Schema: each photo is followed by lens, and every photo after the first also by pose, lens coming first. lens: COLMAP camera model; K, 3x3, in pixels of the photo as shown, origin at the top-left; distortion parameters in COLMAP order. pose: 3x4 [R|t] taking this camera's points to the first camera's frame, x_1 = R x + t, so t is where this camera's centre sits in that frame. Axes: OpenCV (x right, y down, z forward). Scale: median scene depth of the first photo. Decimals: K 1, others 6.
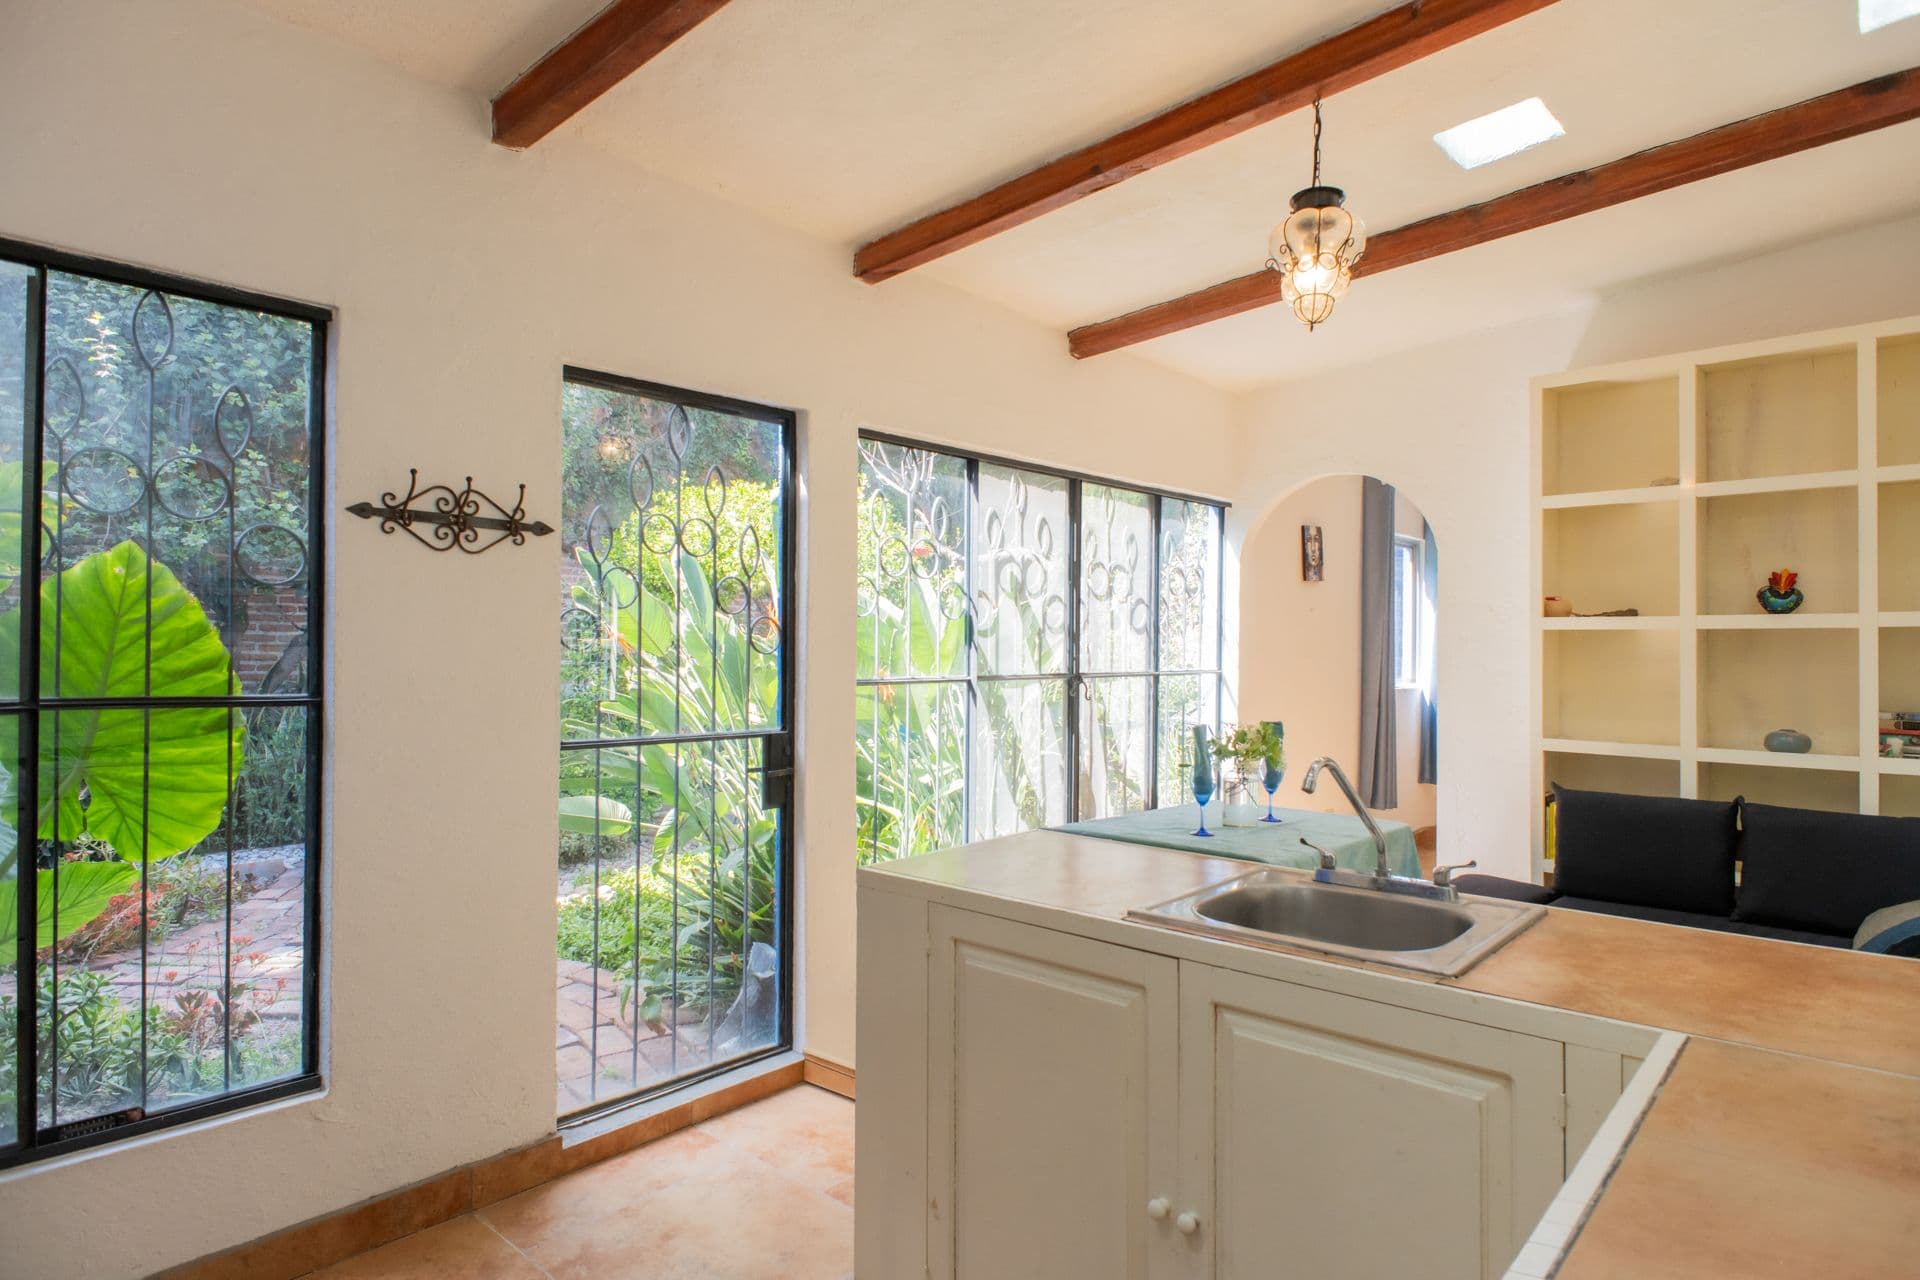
lens RADIAL K [[1077.9, 0, 954.8], [0, 1077.9, 632.8], [0, 0, 1]] dist [0.004919, -0.005080]
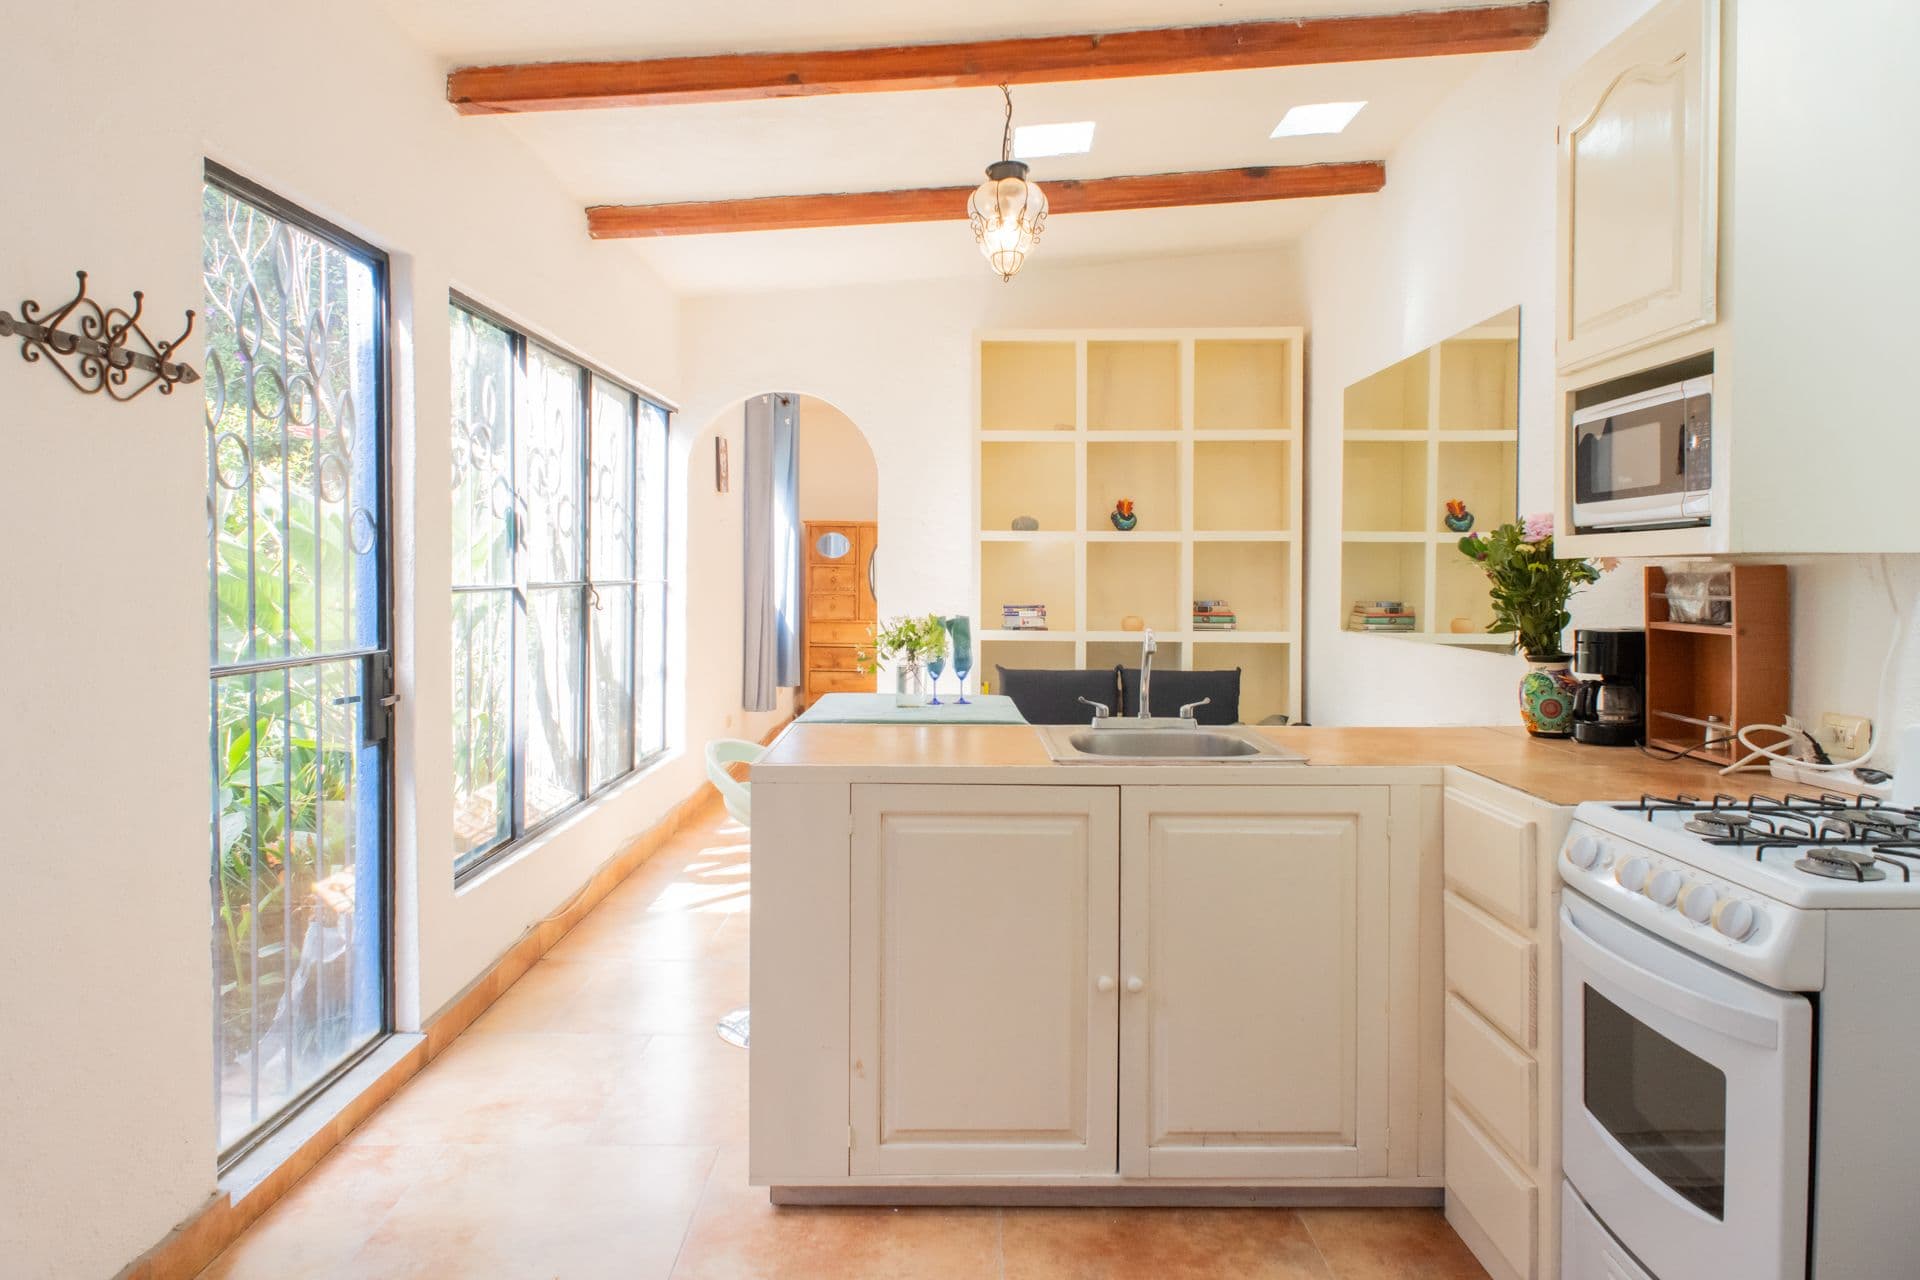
lens RADIAL K [[1169.4, 0, 961.6], [0, 1169.4, 587.3], [0, 0, 1]] dist [0.023363, -0.031243]
pose [[0.737762, -0.011653, 0.674961, -0.426155], [-0.009795, 0.999561, 0.027964, 0.015285], [-0.674990, -0.027242, 0.737323, 0.054712]]
